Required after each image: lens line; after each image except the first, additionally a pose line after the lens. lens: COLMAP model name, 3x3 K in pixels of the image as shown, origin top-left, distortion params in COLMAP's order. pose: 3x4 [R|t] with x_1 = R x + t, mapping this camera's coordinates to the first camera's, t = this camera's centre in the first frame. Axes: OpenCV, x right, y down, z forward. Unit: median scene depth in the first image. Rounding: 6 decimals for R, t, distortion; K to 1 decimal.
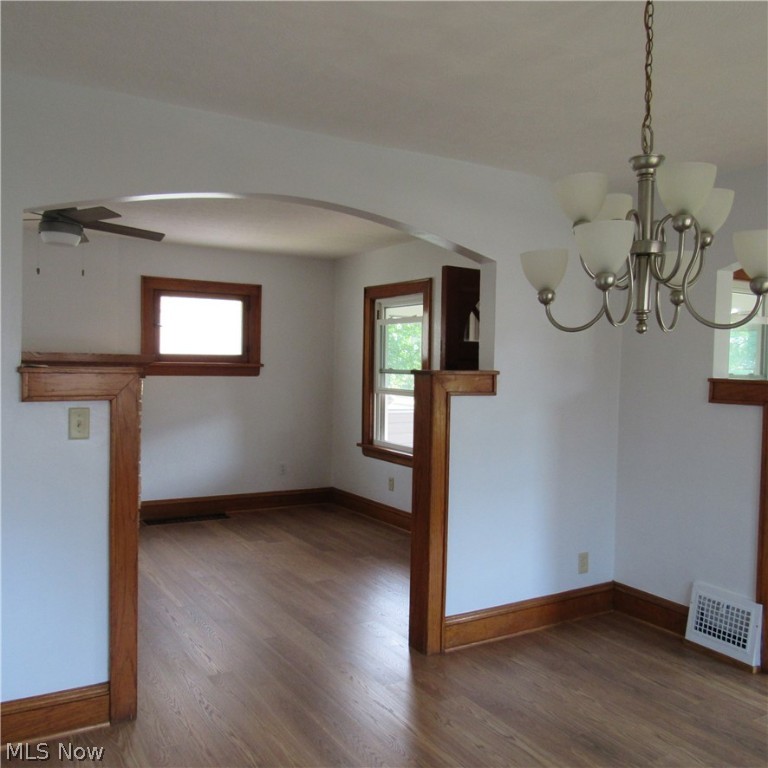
lens RADIAL K [[733.7, 0, 384.0], [0, 733.7, 384.0], [0, 0, 1]] dist [-0.034588, 0.015735]
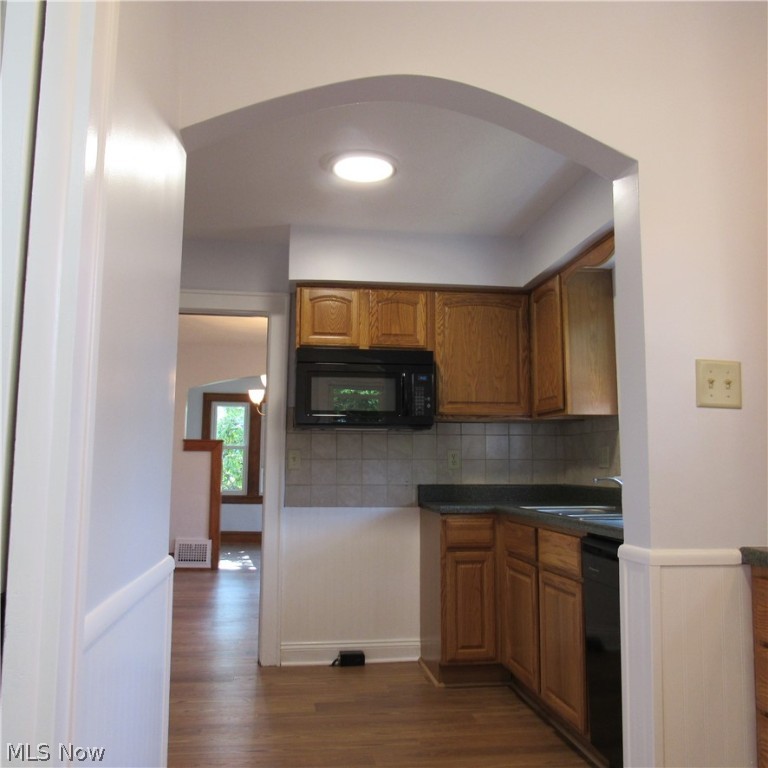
lens RADIAL K [[733.7, 0, 384.0], [0, 733.7, 384.0], [0, 0, 1]] dist [-0.034588, 0.015735]
pose [[0.391151, 0.086093, 0.916291, -1.386842], [0.028787, 0.993983, -0.105682, 0.078620], [-0.919876, 0.067715, 0.386320, -0.402573]]
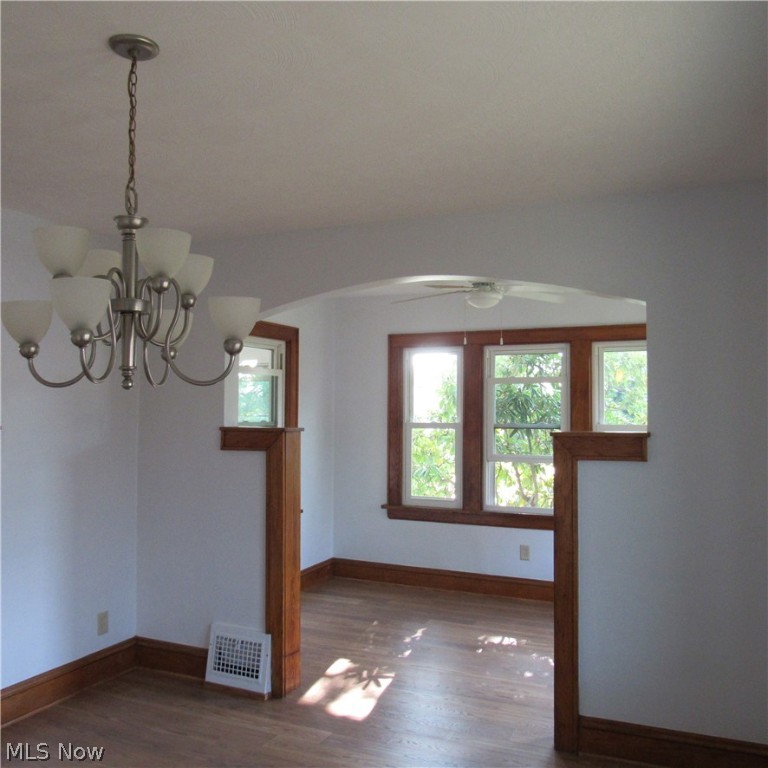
lens RADIAL K [[733.7, 0, 384.0], [0, 733.7, 384.0], [0, 0, 1]] dist [-0.034588, 0.015735]
pose [[0.821087, 0.004346, 0.570787, 0.034205], [0.032503, 0.997992, -0.054356, -0.005153], [-0.569877, 0.063183, 0.819297, -0.015936]]
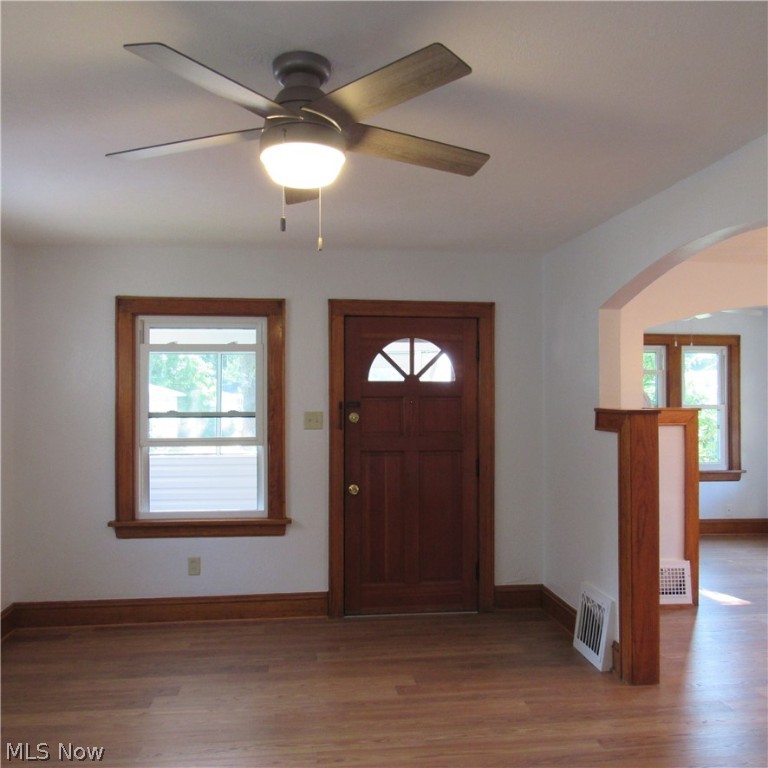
lens RADIAL K [[733.7, 0, 384.0], [0, 733.7, 384.0], [0, 0, 1]] dist [-0.034588, 0.015735]
pose [[0.414790, -0.014819, 0.909796, -1.070588], [0.036187, 0.999345, -0.000221, -0.075795], [-0.909197, 0.033015, 0.415055, 0.932417]]
